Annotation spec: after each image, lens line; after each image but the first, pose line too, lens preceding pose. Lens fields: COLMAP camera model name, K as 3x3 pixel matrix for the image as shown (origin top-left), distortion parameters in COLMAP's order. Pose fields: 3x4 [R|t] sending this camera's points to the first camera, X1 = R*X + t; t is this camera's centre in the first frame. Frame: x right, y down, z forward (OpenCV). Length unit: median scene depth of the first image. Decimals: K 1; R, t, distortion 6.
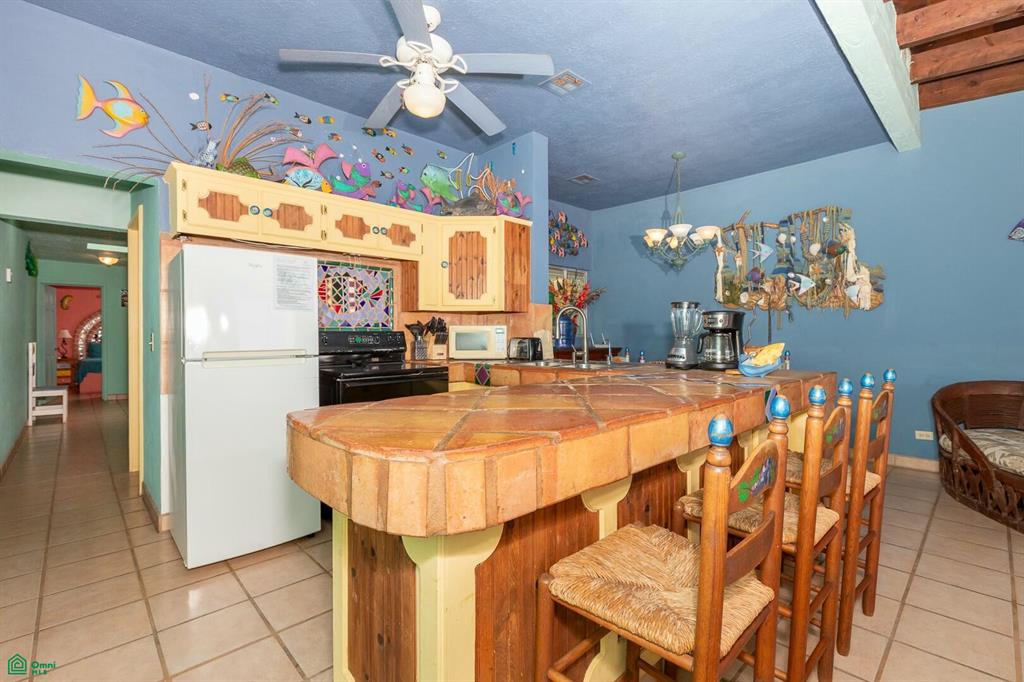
lens RADIAL K [[457.1, 0, 512.0], [0, 457.1, 341.0], [0, 0, 1]] dist [0.002640, 0.000243]
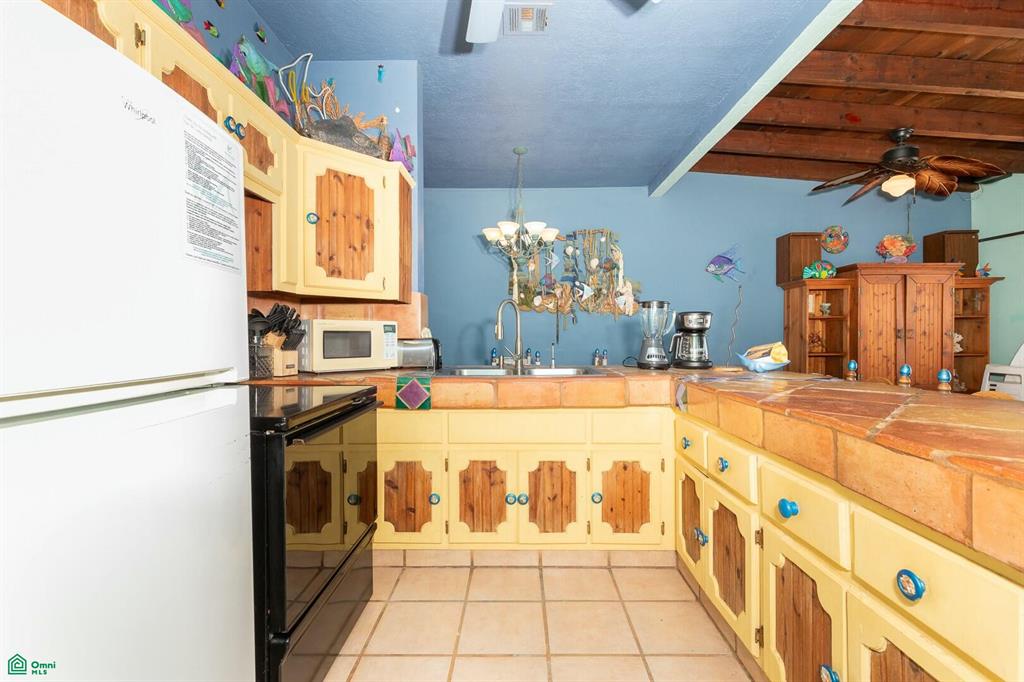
lens RADIAL K [[457.1, 0, 512.0], [0, 457.1, 341.0], [0, 0, 1]] dist [0.002640, 0.000243]
pose [[0.690464, -0.007537, 0.723327, -0.367538], [0.009374, 0.999955, 0.001471, -0.002511], [-0.723306, 0.005765, 0.690504, 0.354639]]
